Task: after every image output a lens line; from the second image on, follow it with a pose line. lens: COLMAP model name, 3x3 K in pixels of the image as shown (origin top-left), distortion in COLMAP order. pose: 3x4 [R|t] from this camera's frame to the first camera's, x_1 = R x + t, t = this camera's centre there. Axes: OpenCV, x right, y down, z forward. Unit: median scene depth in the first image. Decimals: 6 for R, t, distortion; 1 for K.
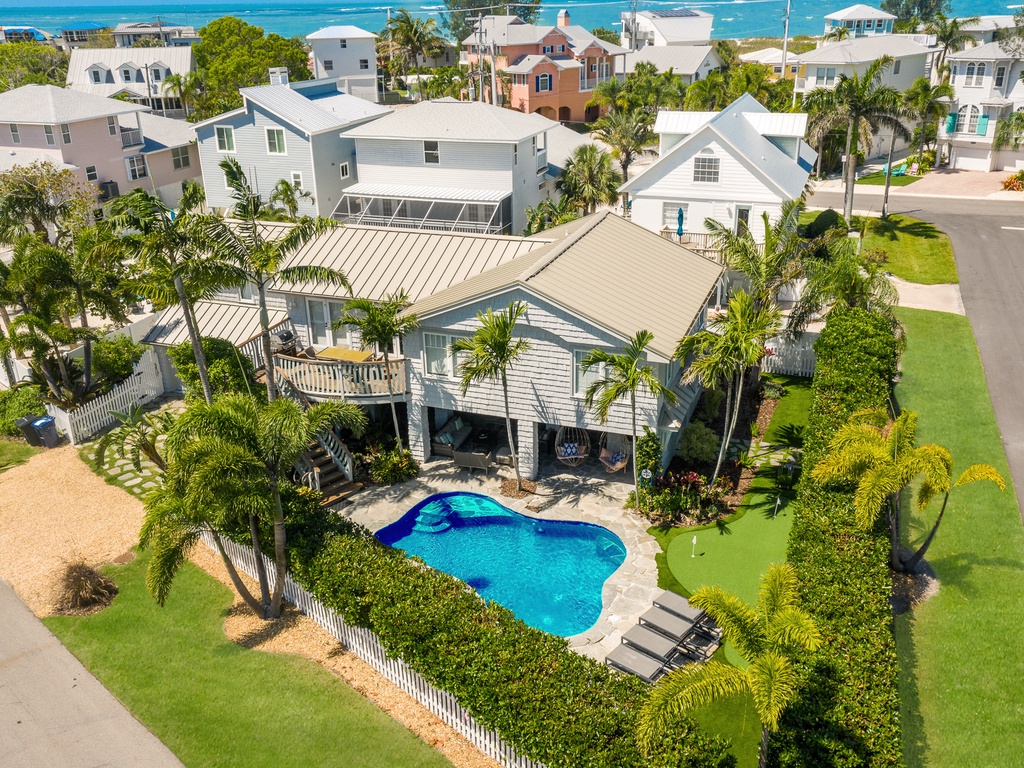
lens RADIAL K [[908.5, 0, 512.0], [0, 908.5, 384.0], [0, 0, 1]] dist [0.006301, 0.017009]
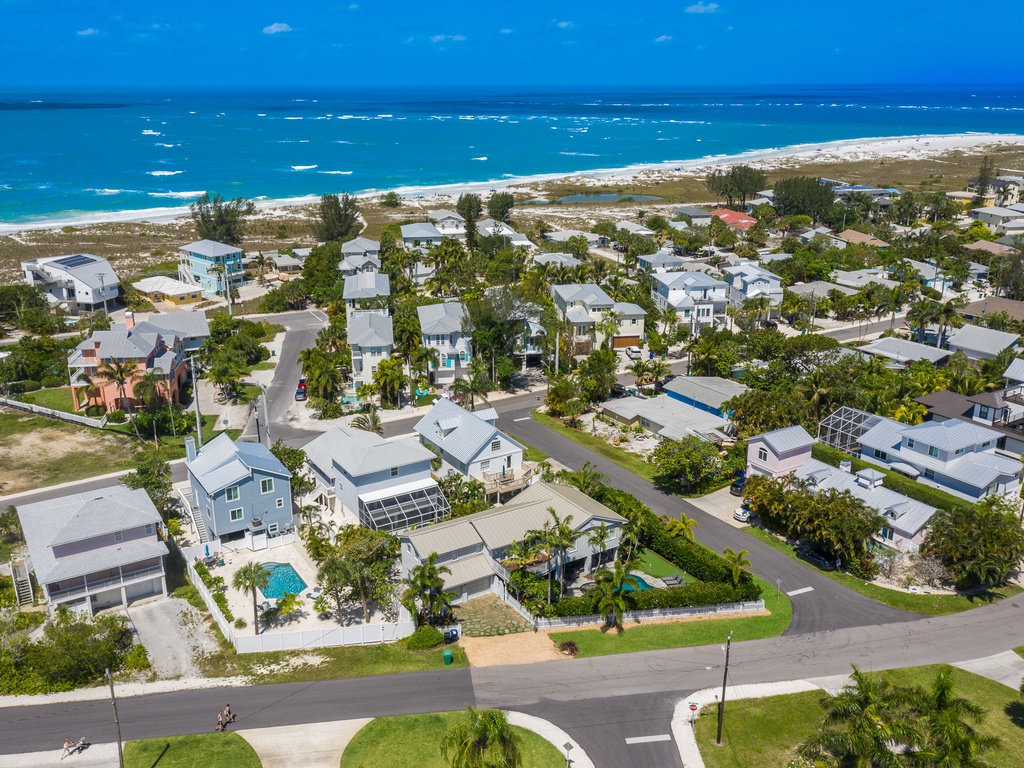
lens RADIAL K [[908.5, 0, 512.0], [0, 908.5, 384.0], [0, 0, 1]] dist [0.006301, 0.017009]
pose [[0.606837, -0.227910, 0.761450, -2.350549], [0.300667, 0.952642, 0.045519, -0.731486], [-0.735764, 0.201320, 0.646623, -0.957229]]
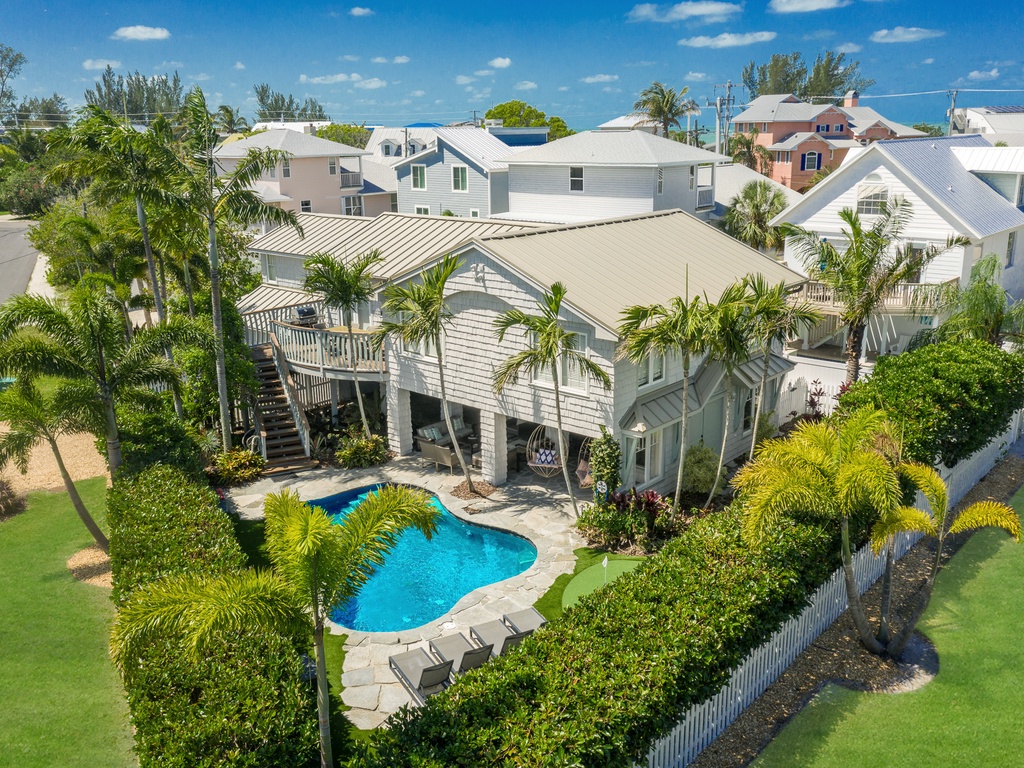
lens RADIAL K [[921.0, 0, 512.0], [0, 921.0, 384.0], [0, 0, 1]] dist [0.000992, 0.016743]
pose [[0.932031, 0.102224, -0.347661, 0.323138], [-0.145195, 0.984355, -0.099816, 0.094829], [0.332018, 0.143510, 0.932292, 0.185431]]
